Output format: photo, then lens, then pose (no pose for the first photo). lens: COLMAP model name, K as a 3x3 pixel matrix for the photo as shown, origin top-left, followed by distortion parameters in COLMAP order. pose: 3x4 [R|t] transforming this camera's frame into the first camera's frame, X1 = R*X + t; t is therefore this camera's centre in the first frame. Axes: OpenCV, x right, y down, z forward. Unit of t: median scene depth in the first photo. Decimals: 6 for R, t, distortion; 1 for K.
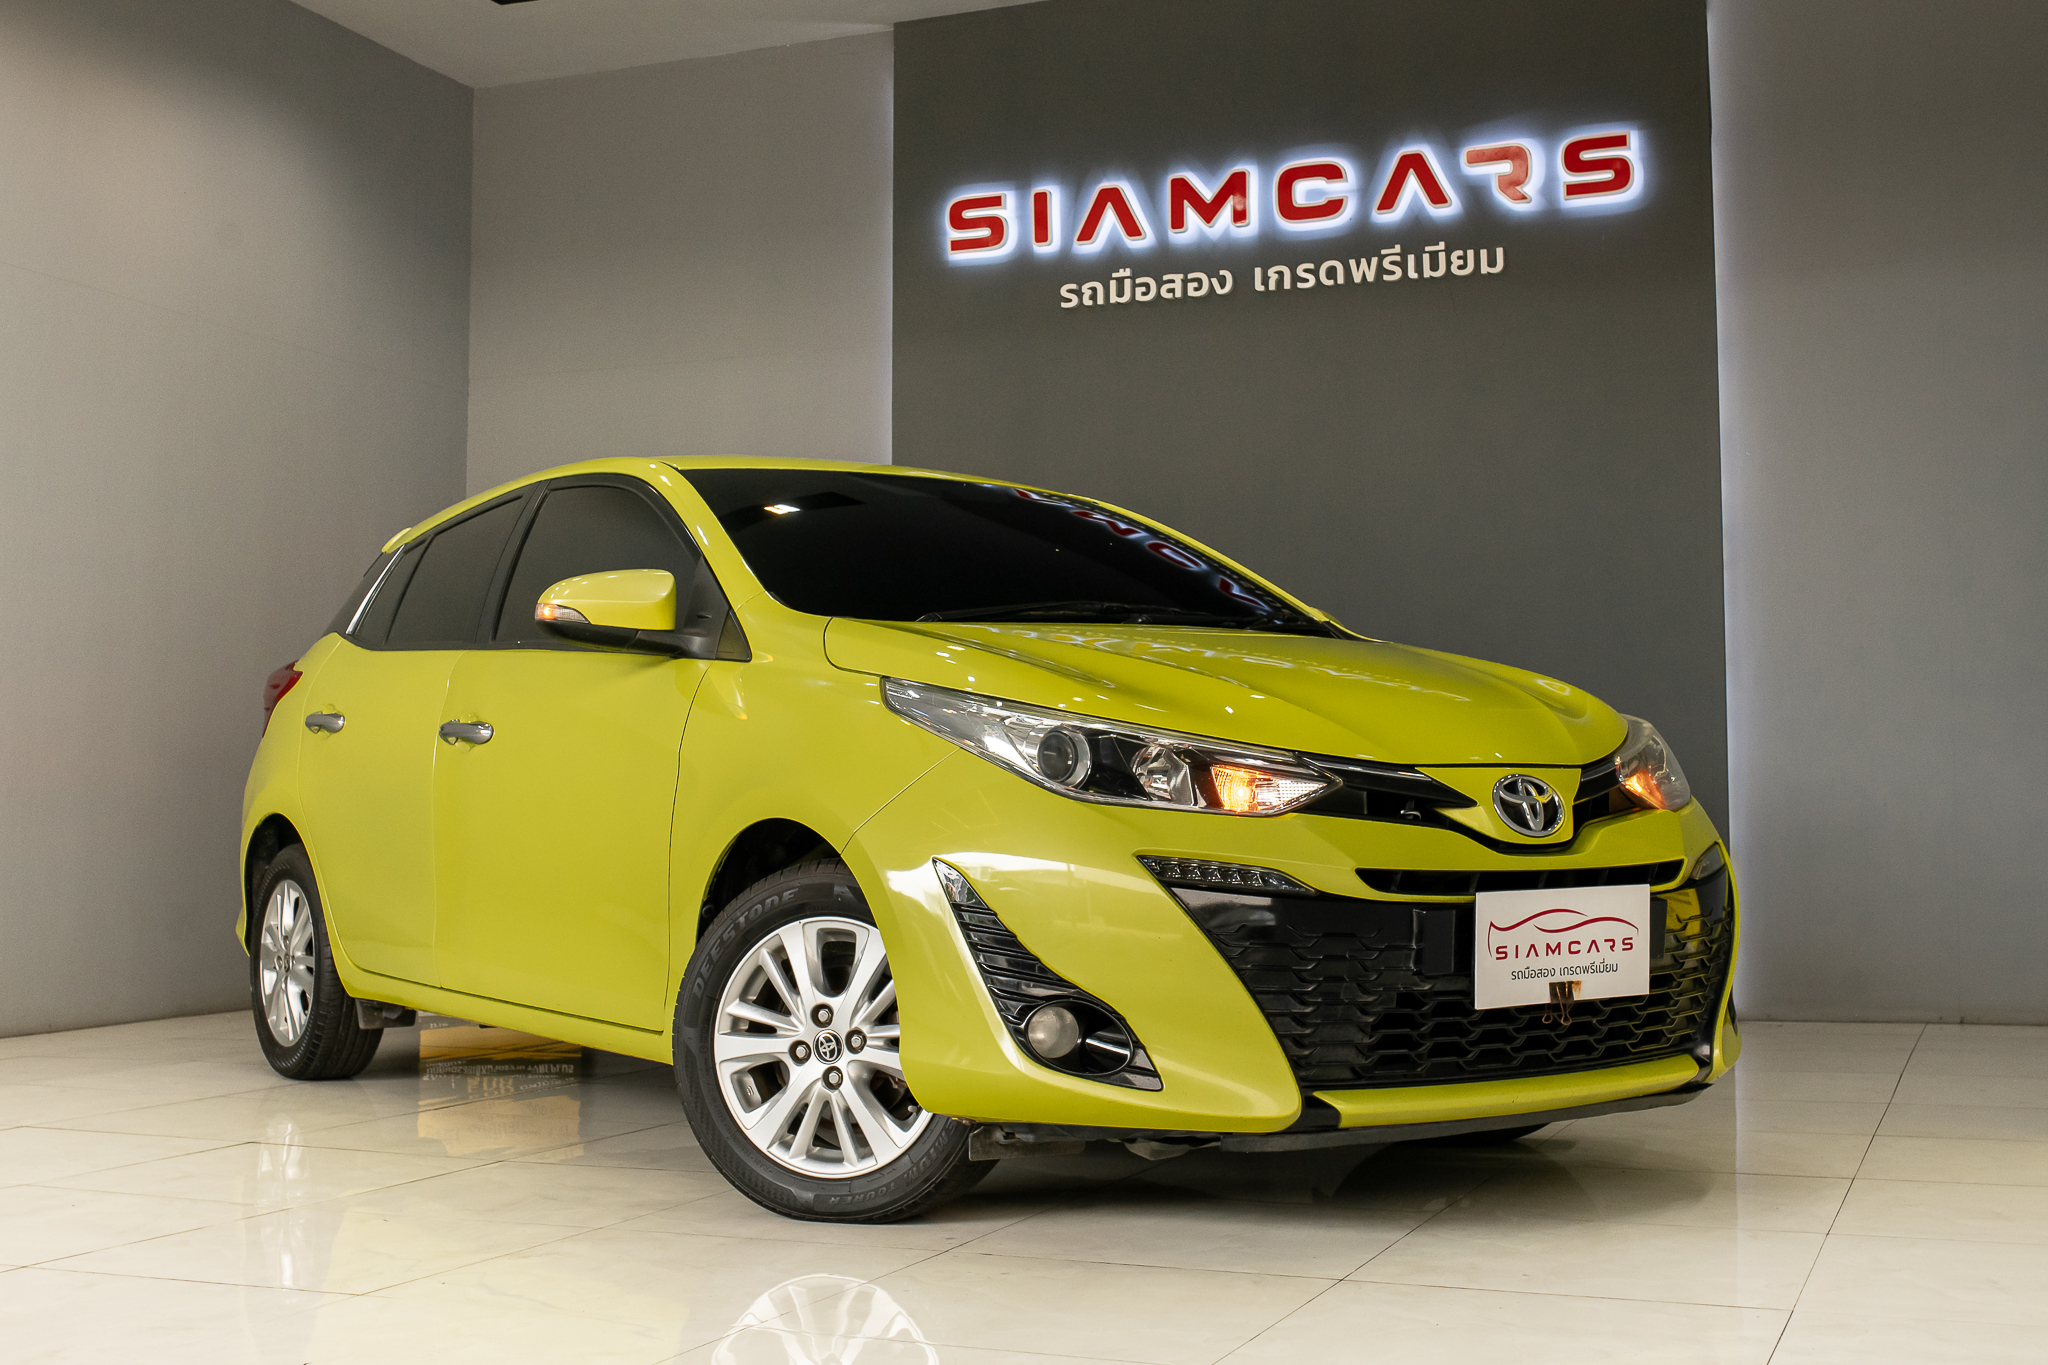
lens RADIAL K [[2236.1, 0, 1033.4], [0, 2236.1, 669.1], [0, 0, 1]] dist [-0.051302, 0.000000]
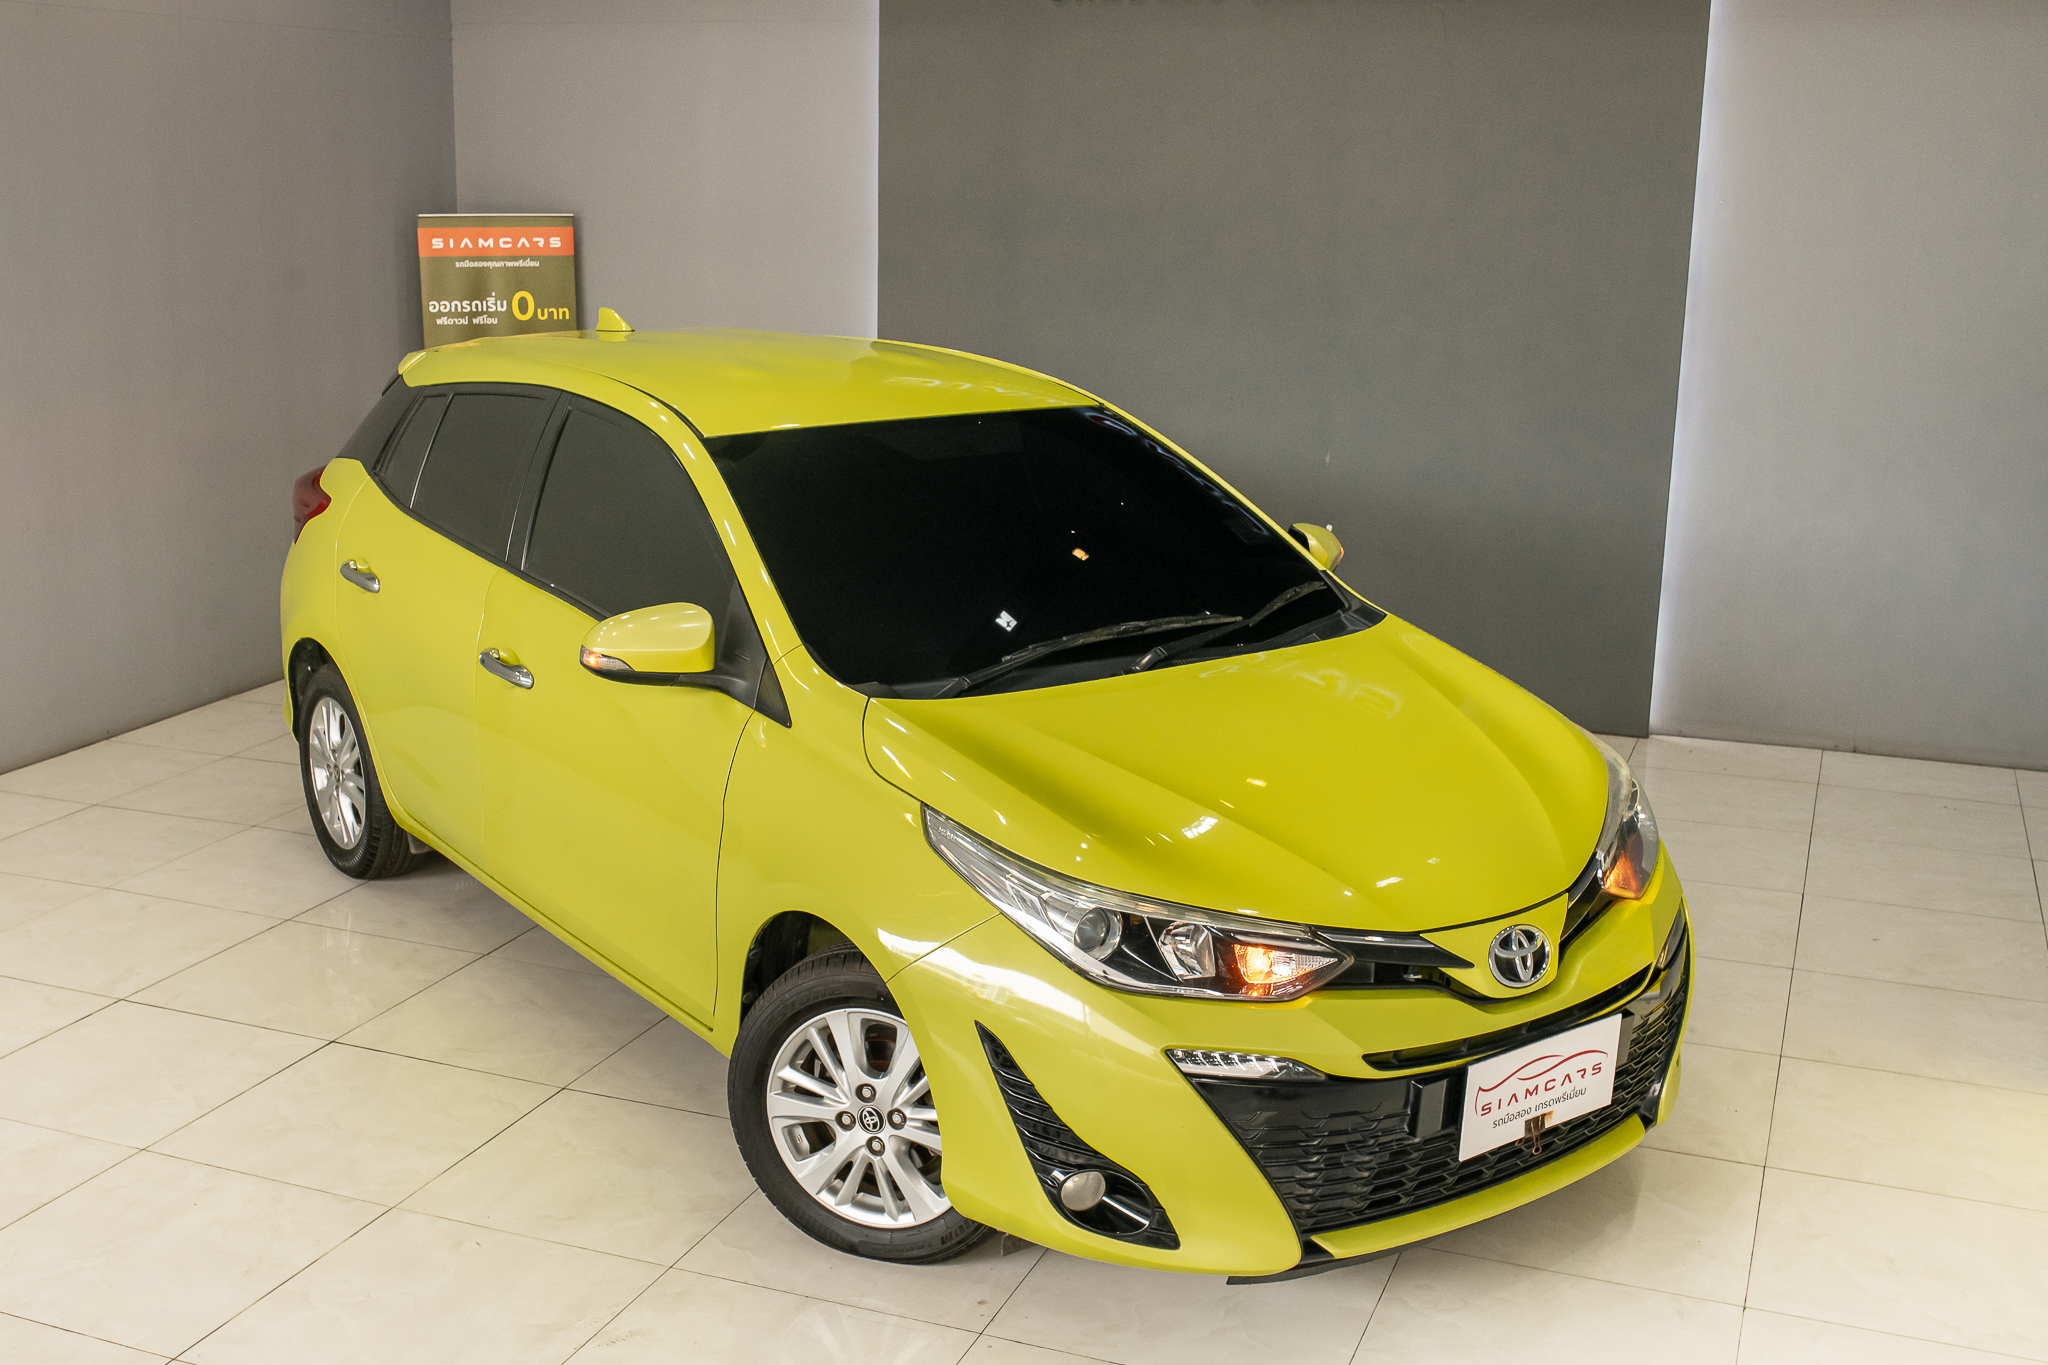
lens RADIAL K [[2071.8, 0, 1005.9], [0, 2071.8, 673.5], [0, 0, 1]] dist [-0.044519, 0.000000]
pose [[0.999652, 0.017562, 0.019700, -0.048987], [-0.022612, 0.954857, 0.296205, -0.349900], [-0.013609, -0.296547, 0.954921, 0.080447]]
